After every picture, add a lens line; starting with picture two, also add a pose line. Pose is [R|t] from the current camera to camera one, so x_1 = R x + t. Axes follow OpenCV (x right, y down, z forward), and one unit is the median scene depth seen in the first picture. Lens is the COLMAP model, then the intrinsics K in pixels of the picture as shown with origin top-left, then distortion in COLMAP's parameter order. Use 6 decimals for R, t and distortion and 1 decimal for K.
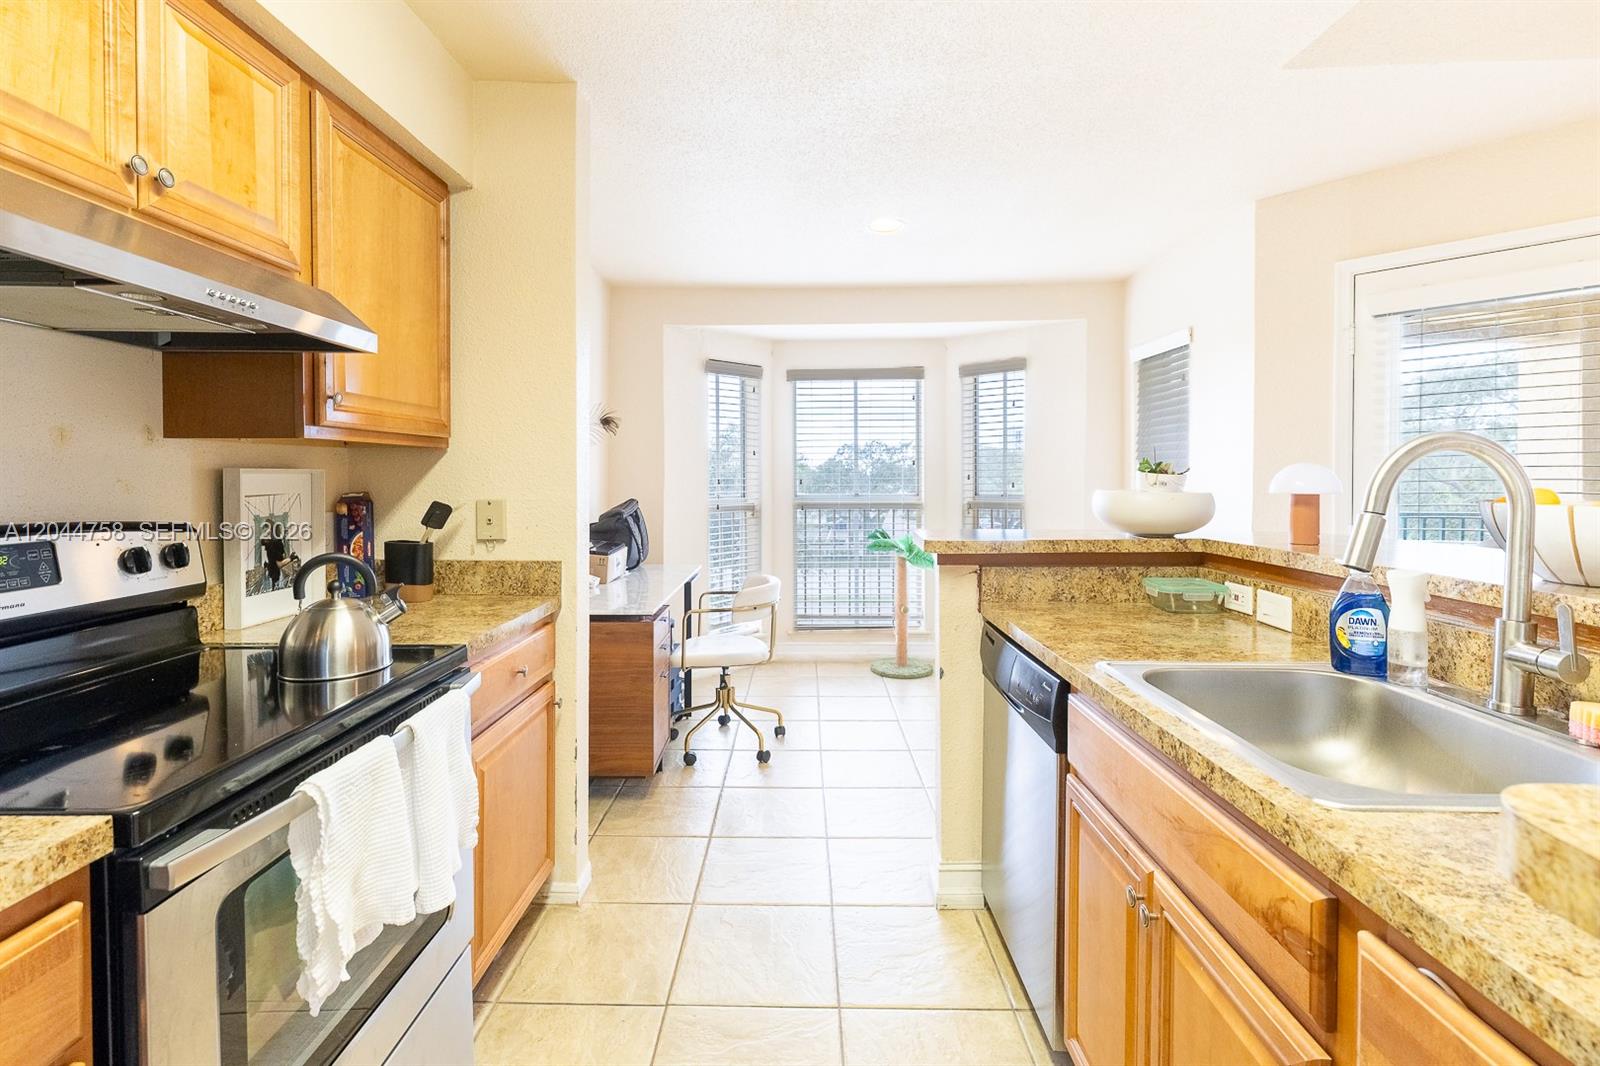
lens RADIAL K [[733.9, 0, 782.4], [0, 733.9, 484.7], [0, 0, 1]] dist [0.001961, 0.000878]
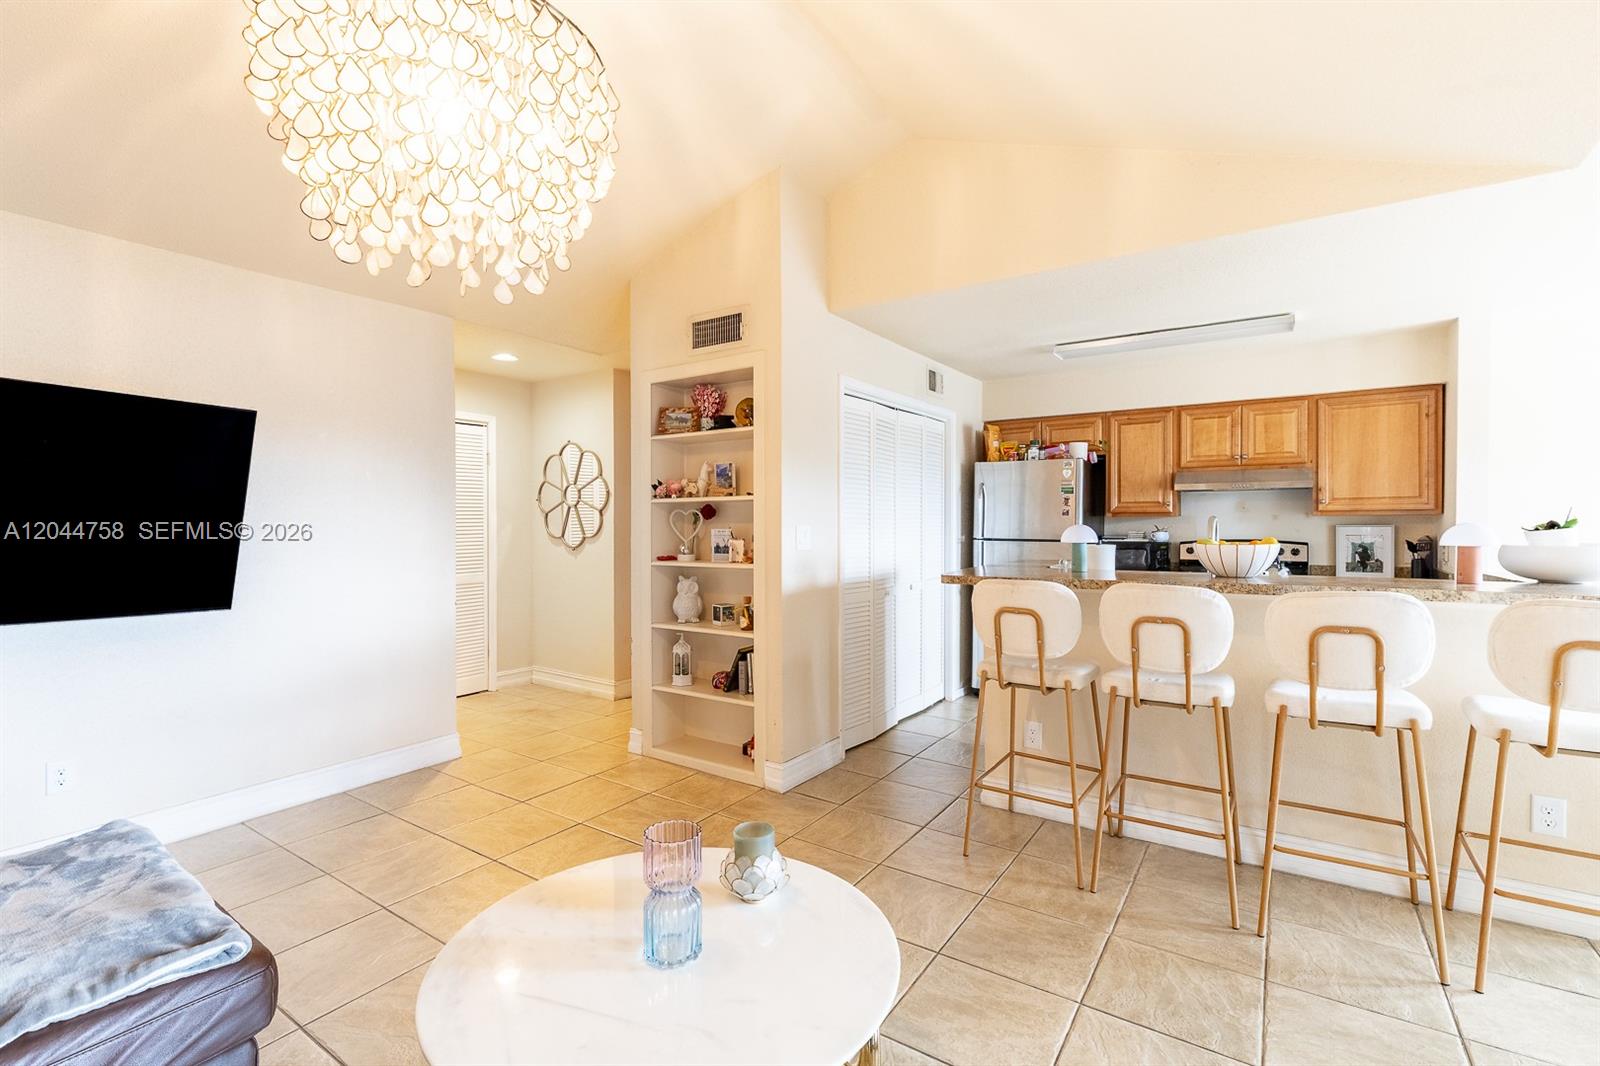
lens RADIAL K [[727.0, 0, 787.3], [0, 727.0, 525.4], [0, 0, 1]] dist [0.001063, -0.000028]
pose [[-0.554544, 0.001924, -0.832152, 1.076381], [-0.007887, 0.999940, 0.007568, -0.010313], [0.832117, 0.010760, -0.554496, 0.302341]]
